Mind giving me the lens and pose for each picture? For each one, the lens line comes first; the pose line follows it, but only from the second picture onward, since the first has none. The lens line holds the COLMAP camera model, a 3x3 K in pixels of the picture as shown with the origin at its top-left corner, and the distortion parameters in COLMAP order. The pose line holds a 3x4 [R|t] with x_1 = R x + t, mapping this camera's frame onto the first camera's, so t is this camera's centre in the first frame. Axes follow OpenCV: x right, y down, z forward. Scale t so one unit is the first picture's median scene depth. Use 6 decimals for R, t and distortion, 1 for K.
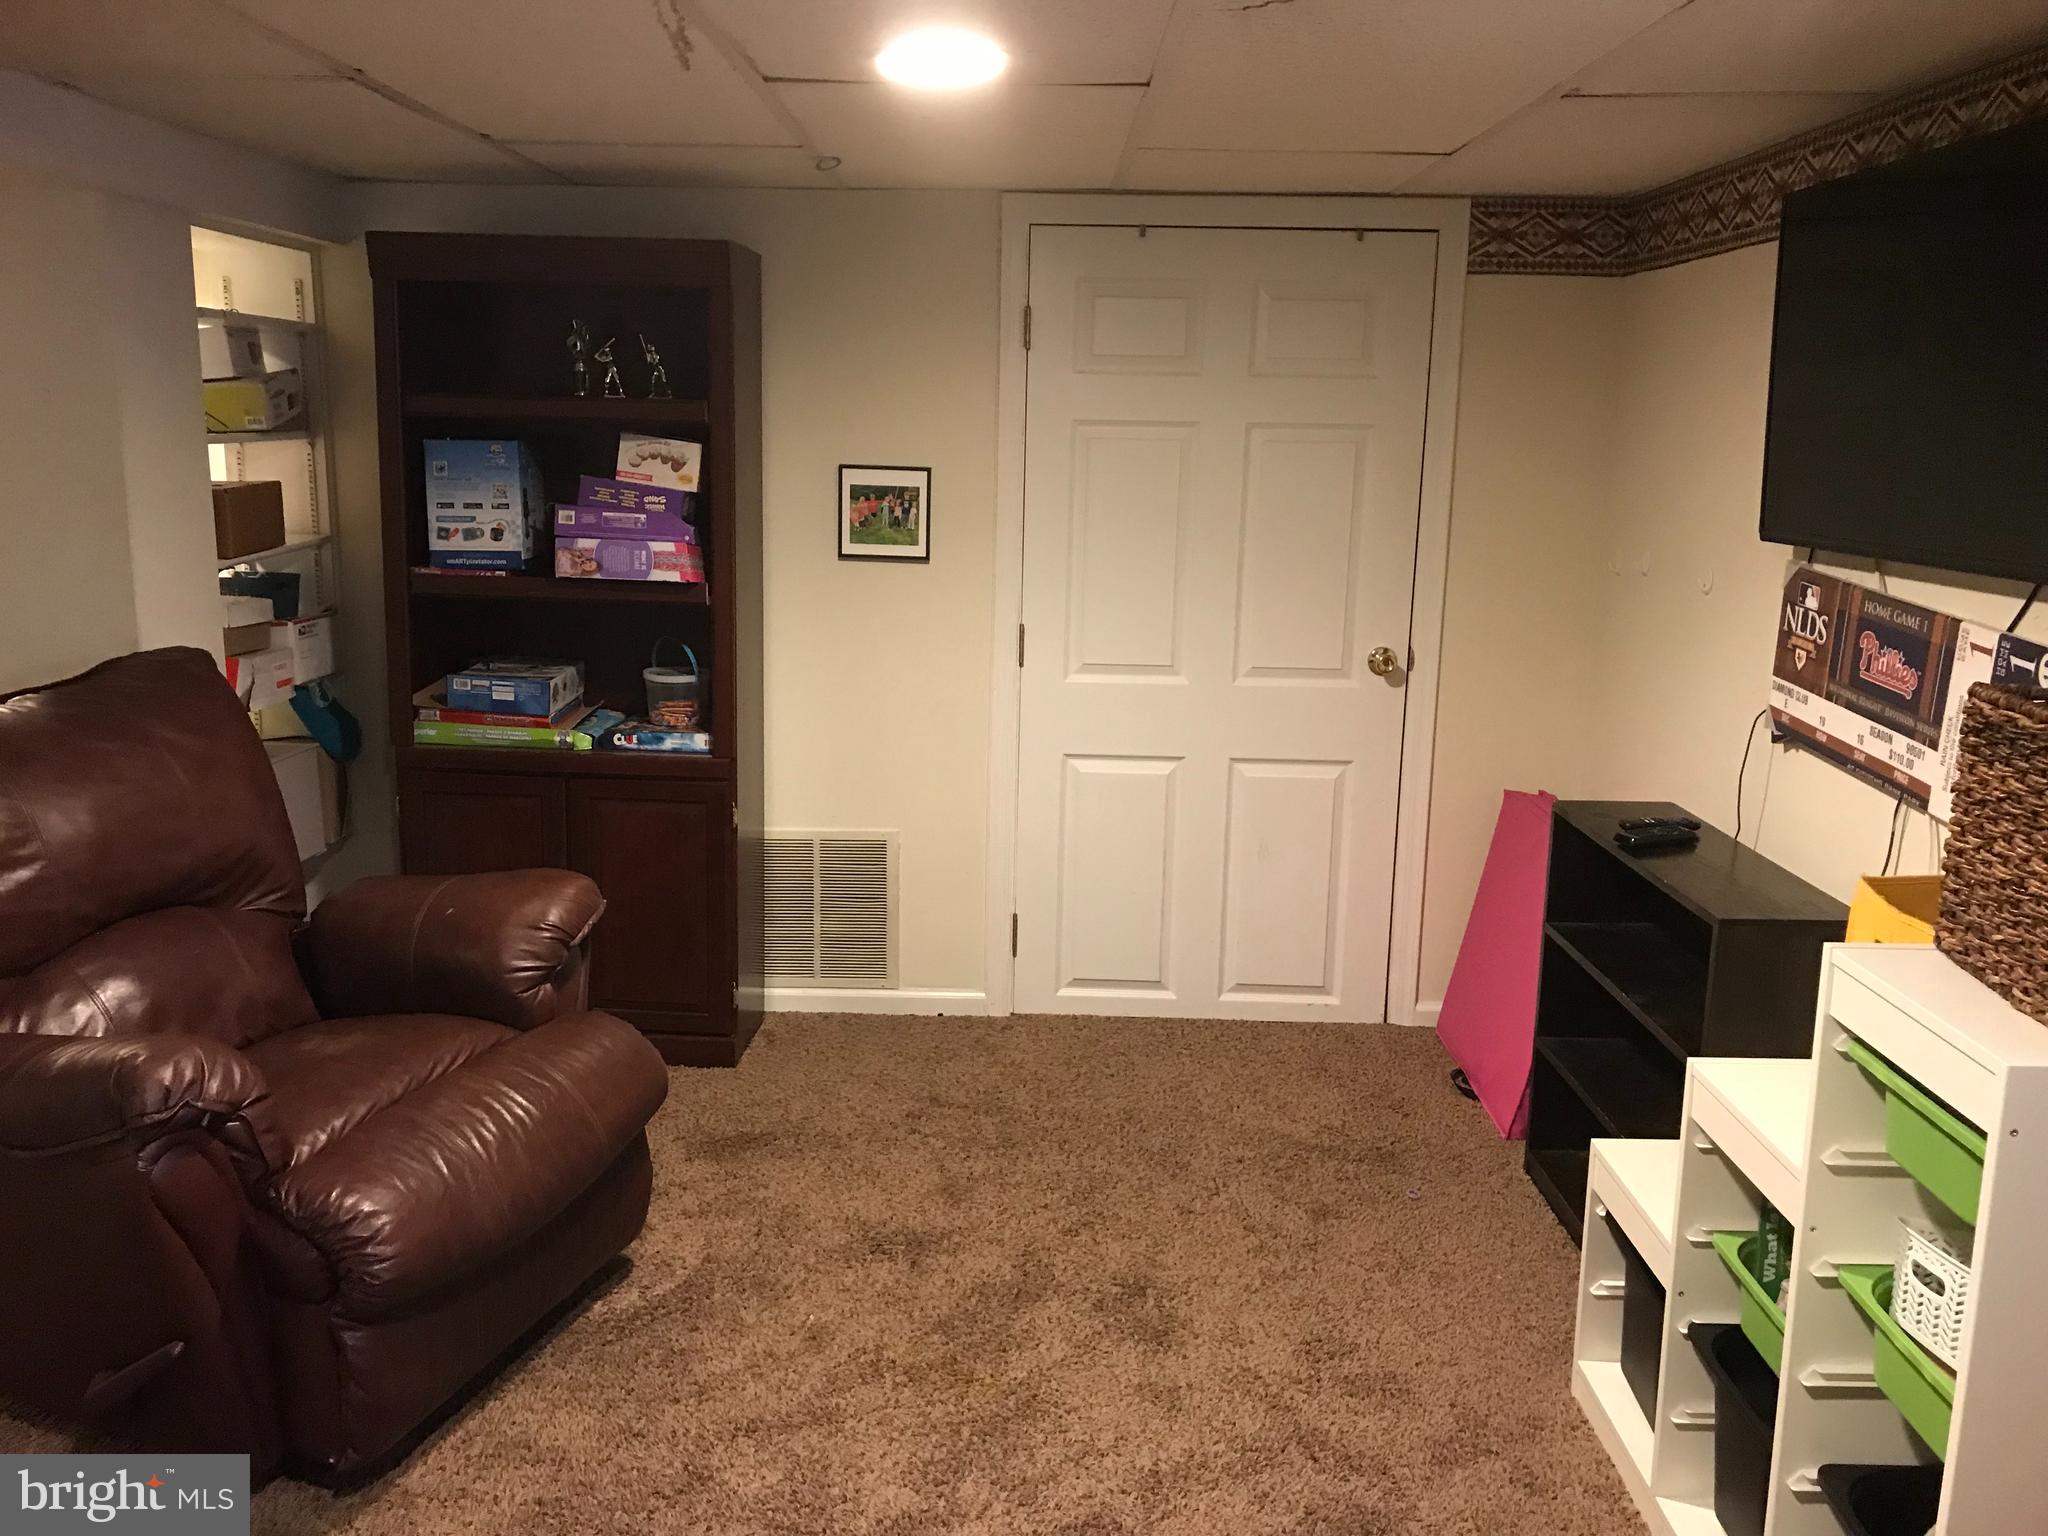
lens RADIAL K [[1667.7, 0, 1010.5], [0, 1667.7, 750.6], [0, 0, 1]] dist [0.032053, -0.038380]
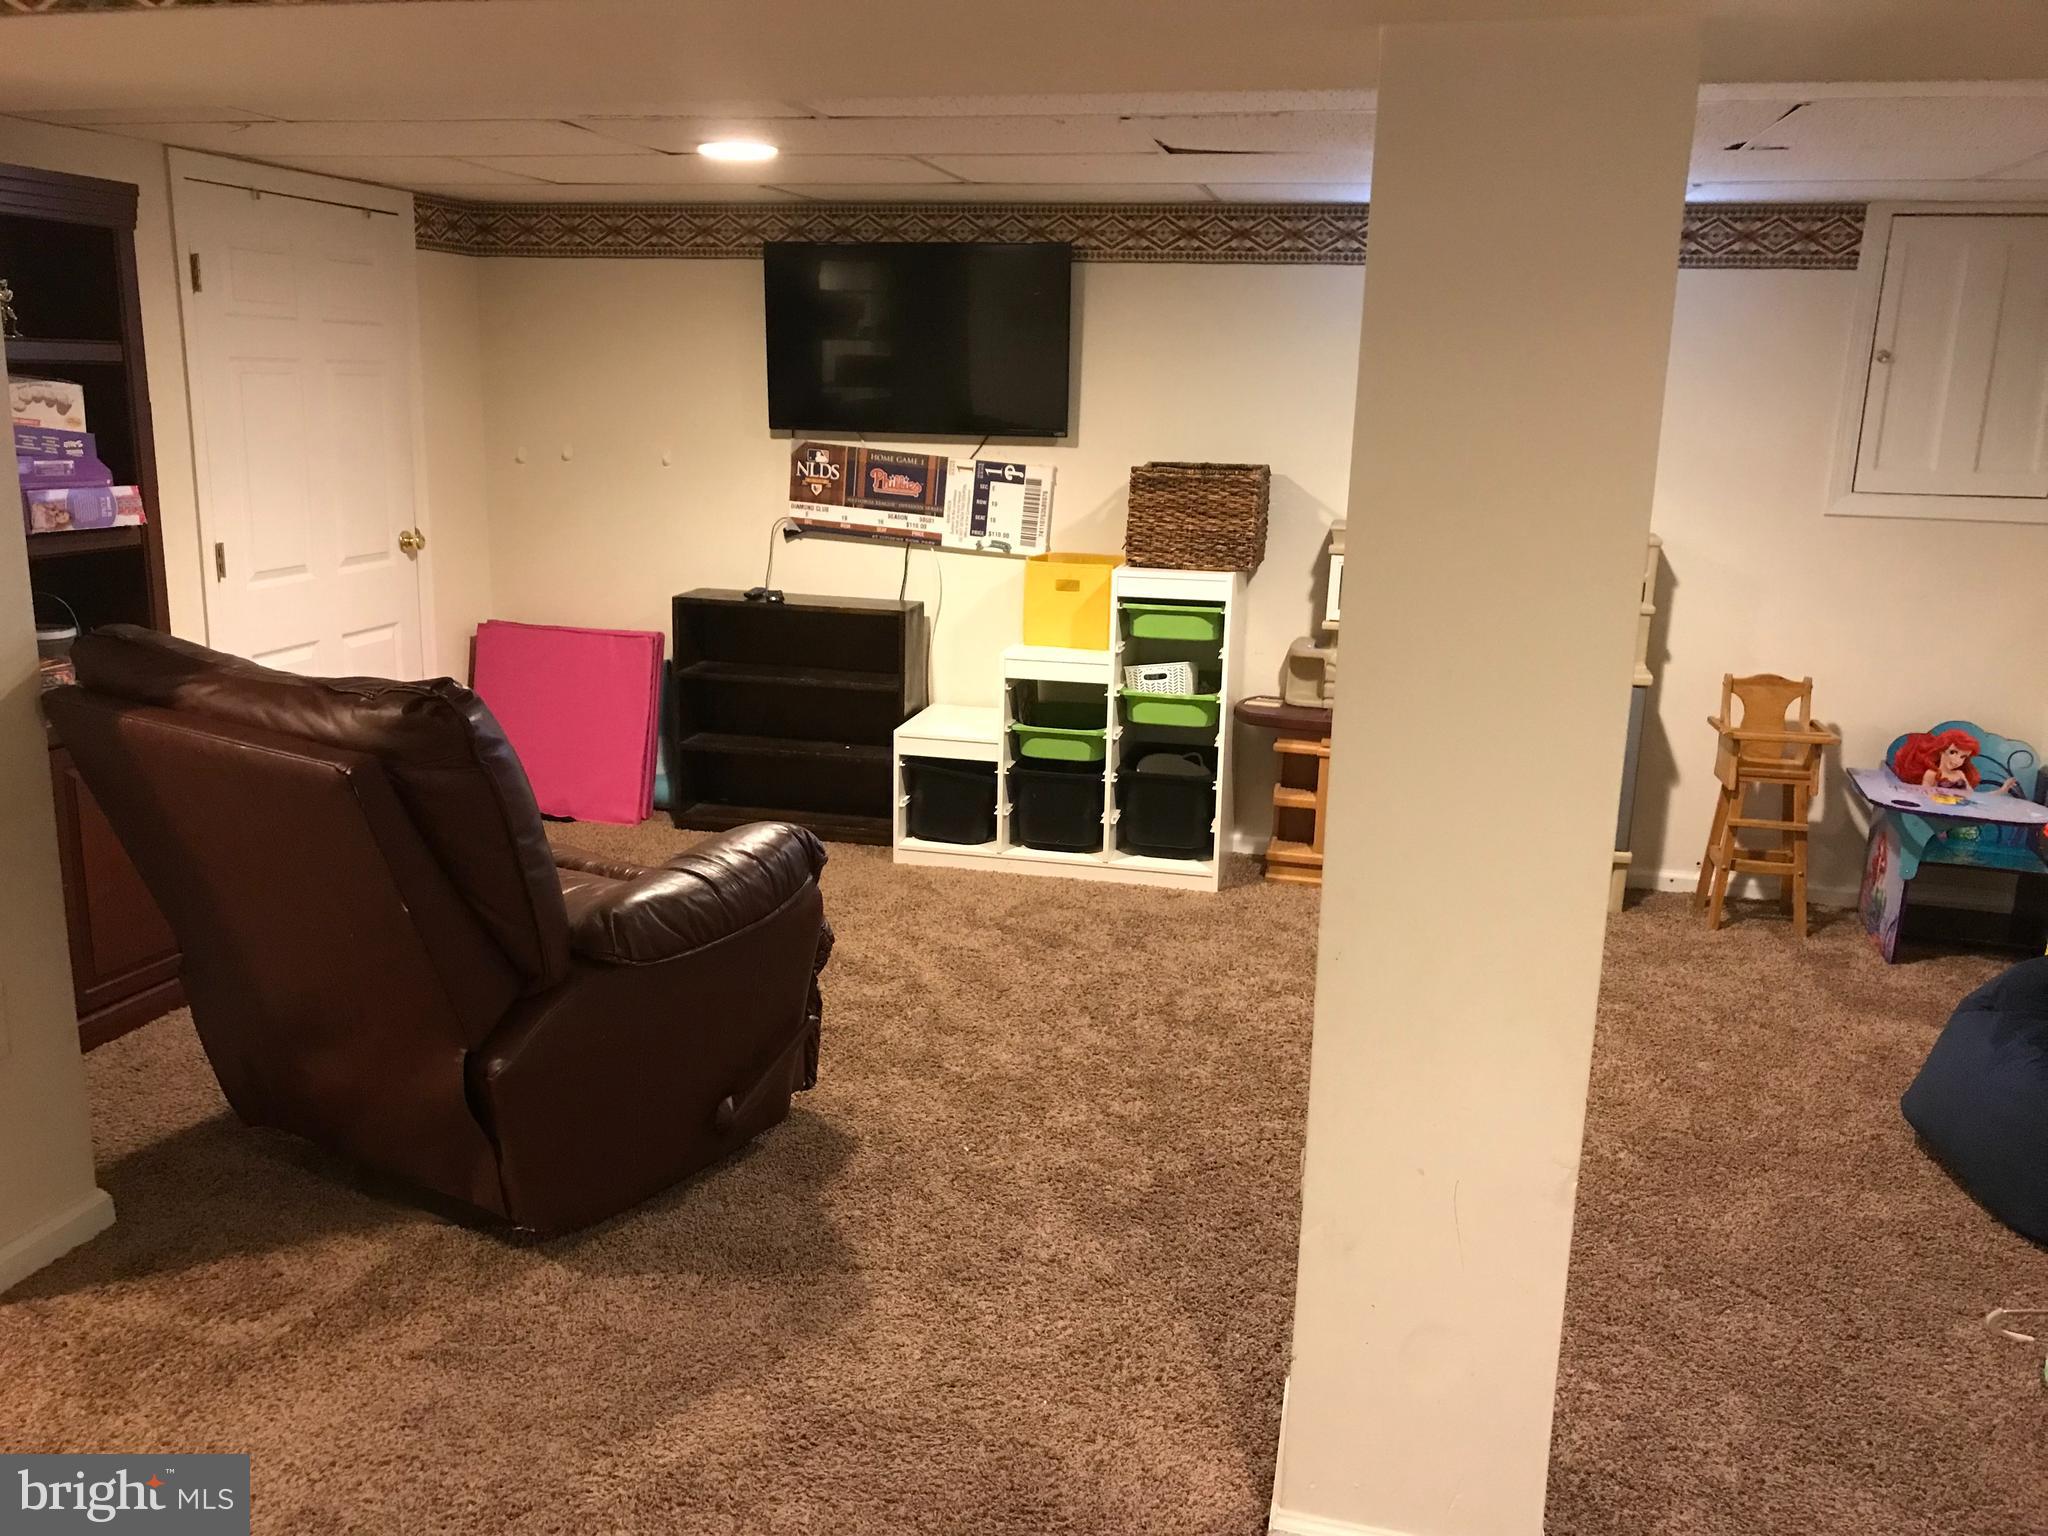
lens RADIAL K [[1667.7, 0, 1010.5], [0, 1667.7, 750.6], [0, 0, 1]] dist [0.032053, -0.038380]
pose [[0.213910, -0.227719, 0.949940, -1.074557], [0.171183, 0.966140, 0.193055, -0.075141], [-0.961737, 0.121318, 0.245649, 0.267117]]
